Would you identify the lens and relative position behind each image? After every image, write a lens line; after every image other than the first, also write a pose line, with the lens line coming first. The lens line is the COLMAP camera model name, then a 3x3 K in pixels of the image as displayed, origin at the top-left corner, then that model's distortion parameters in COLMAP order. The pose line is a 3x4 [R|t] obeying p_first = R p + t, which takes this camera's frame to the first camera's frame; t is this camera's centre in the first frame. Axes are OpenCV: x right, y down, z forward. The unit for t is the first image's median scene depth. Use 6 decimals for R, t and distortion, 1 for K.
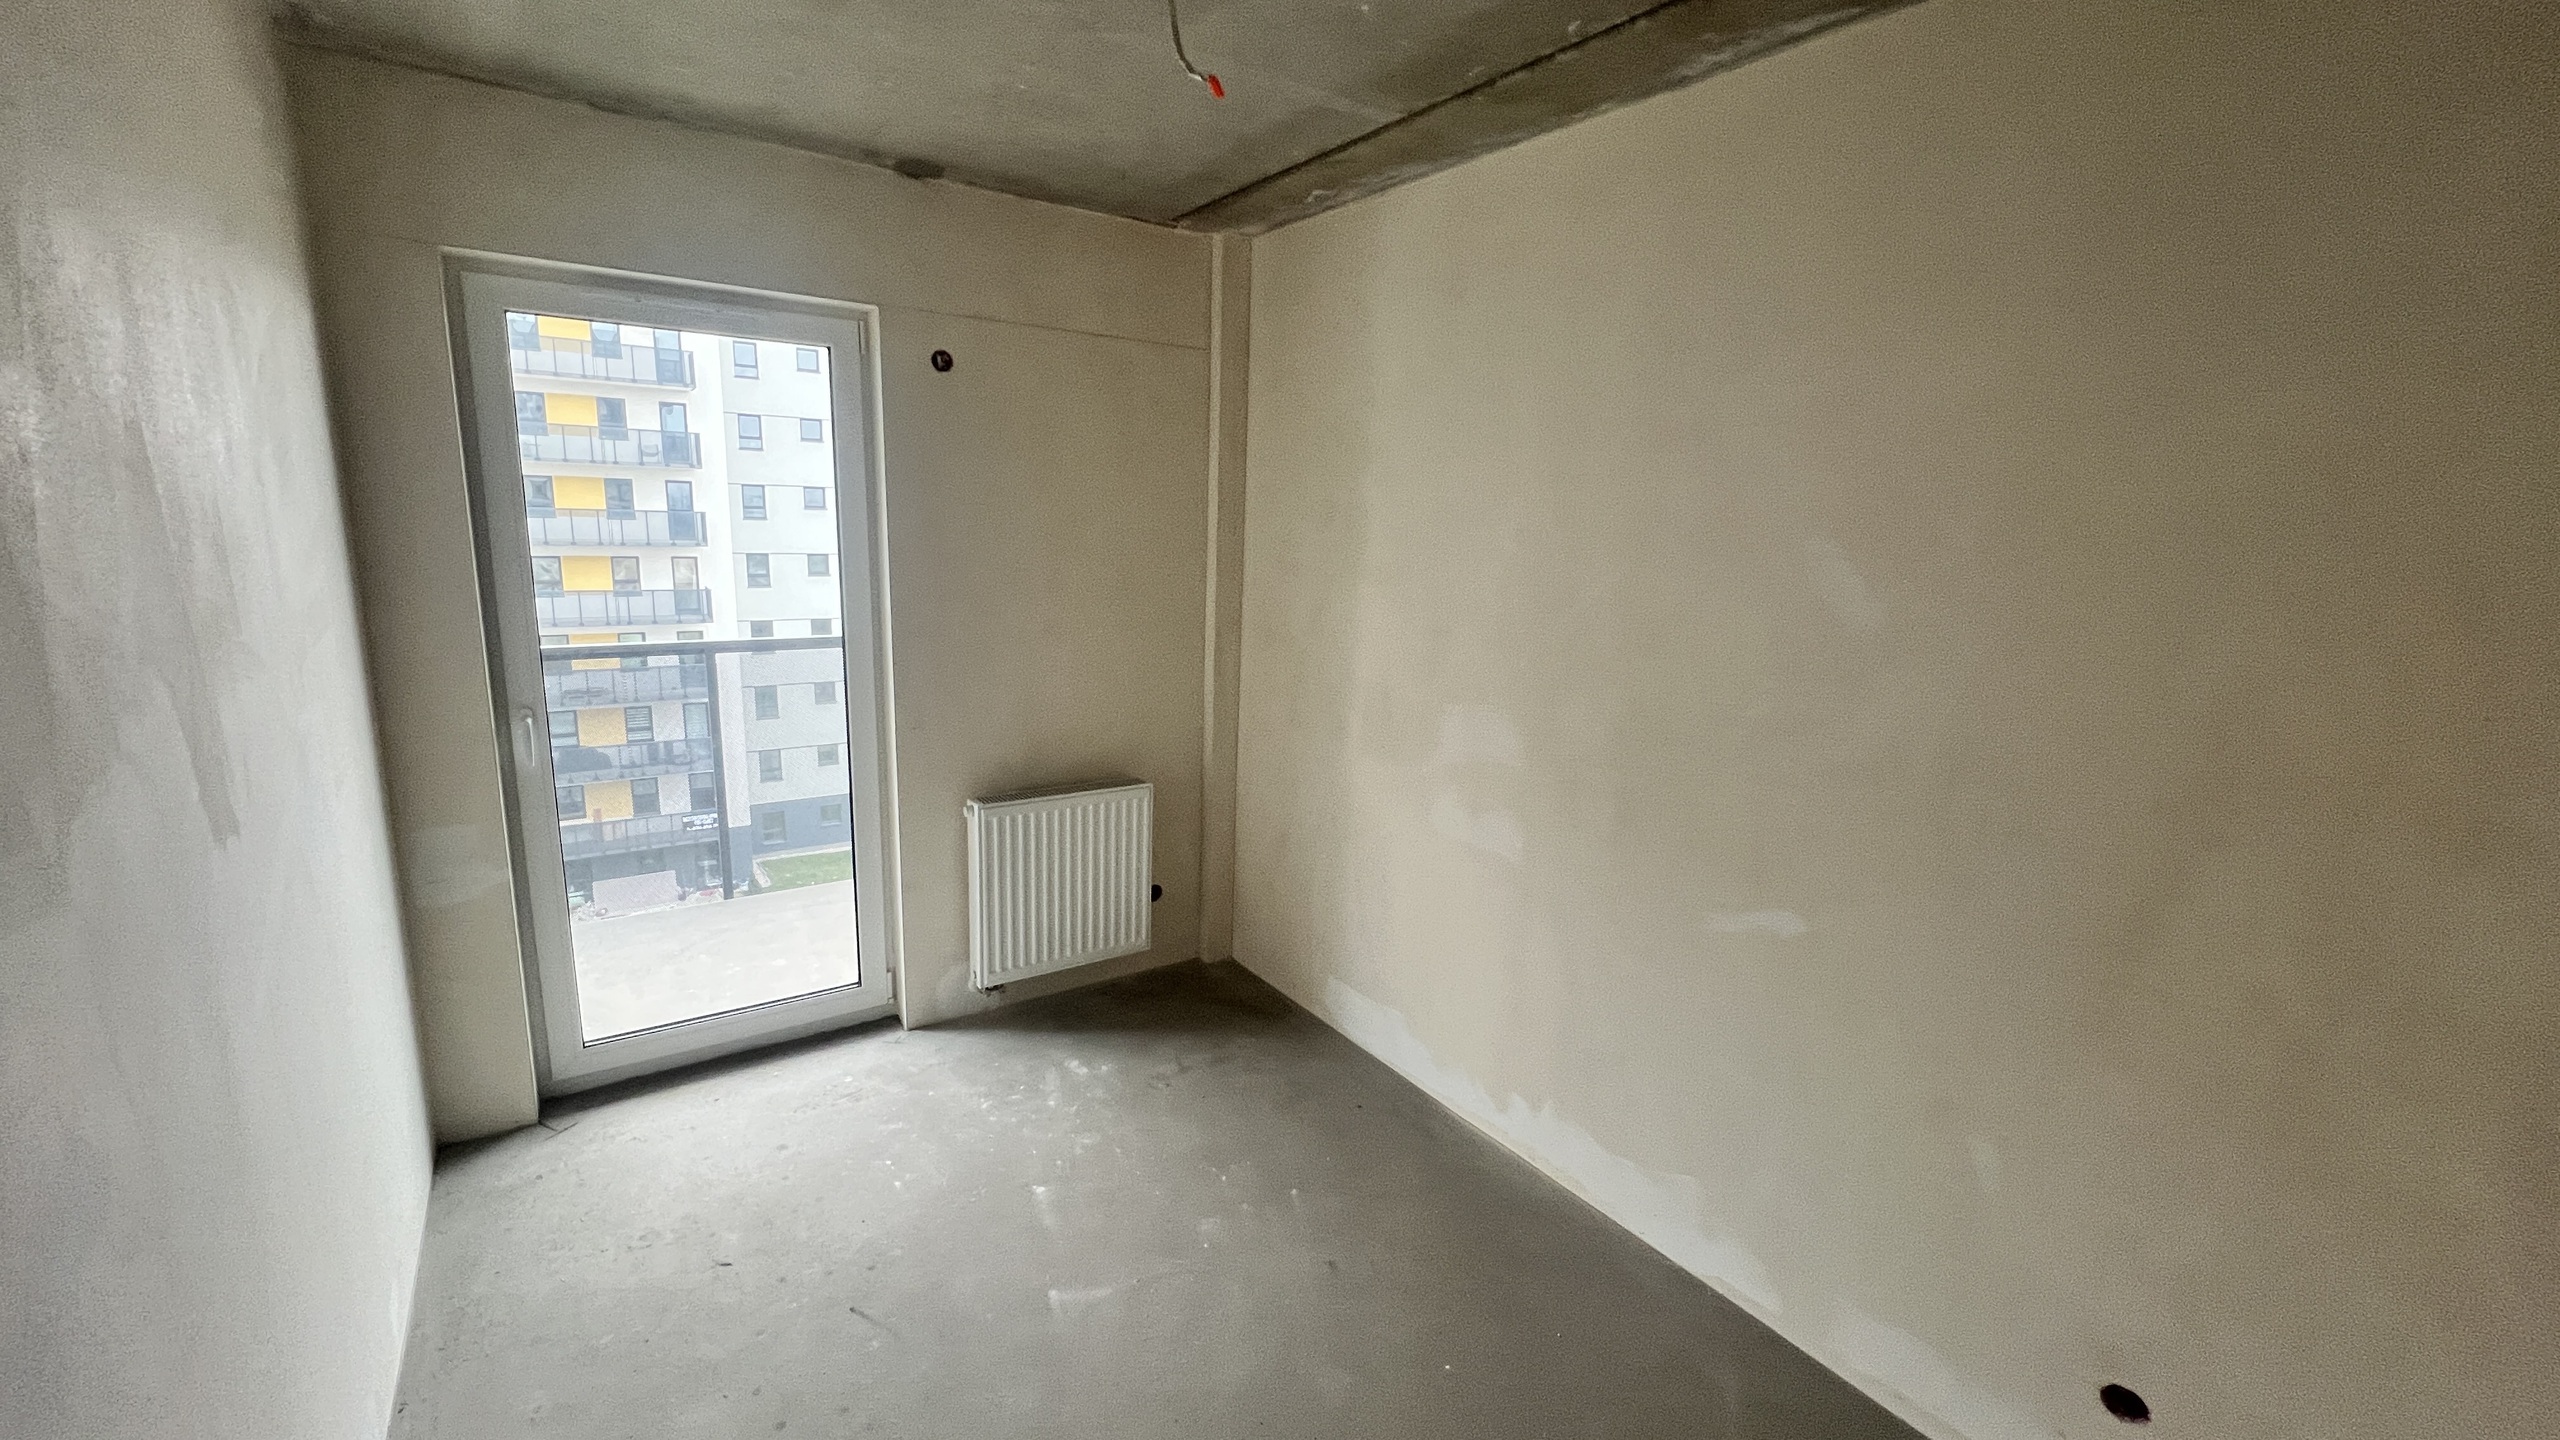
lens RADIAL K [[1066.8, 0, 1285.6], [0, 1066.8, 722.0], [0, 0, 1]] dist [-0.000765, 0.000172]
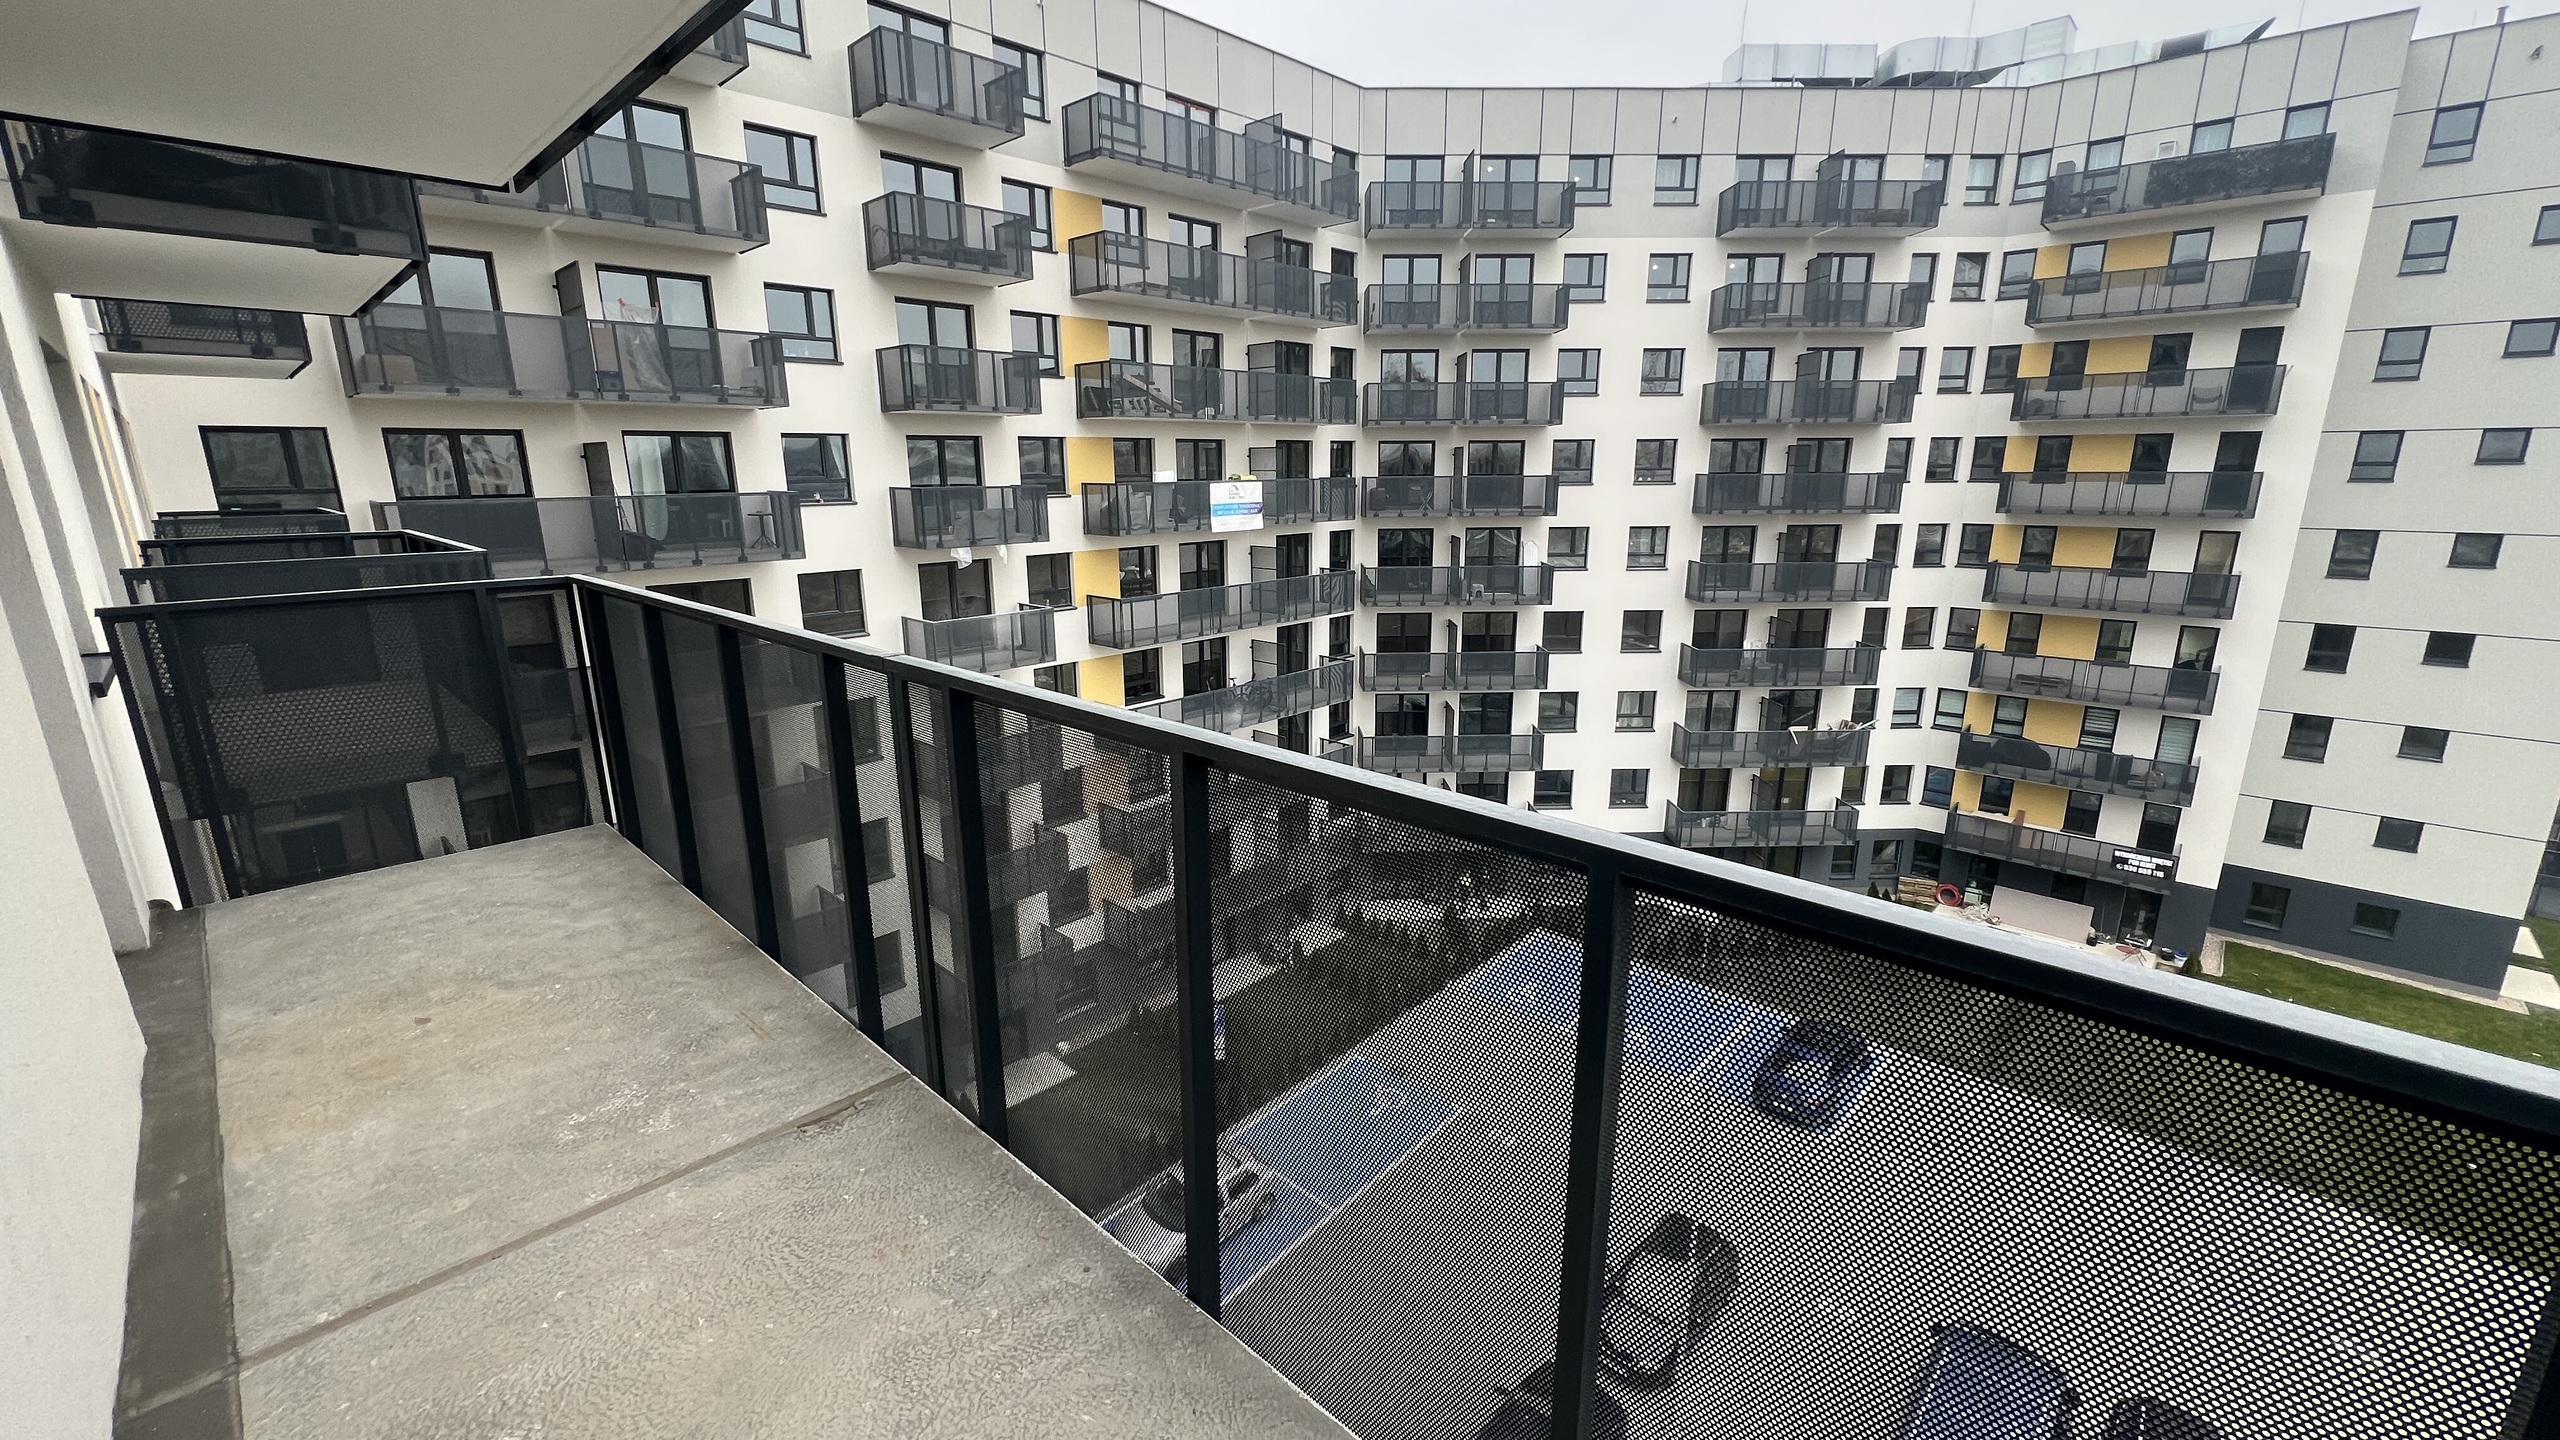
lens RADIAL K [[1066.8, 0, 1260.9], [0, 1066.8, 731.2], [0, 0, 1]] dist [-0.000765, 0.000172]
pose [[0.210122, 0.207986, -0.955296, 0.062034], [-0.173606, 0.969519, 0.172897, -0.027000], [0.962138, 0.129516, 0.239825, 0.160573]]
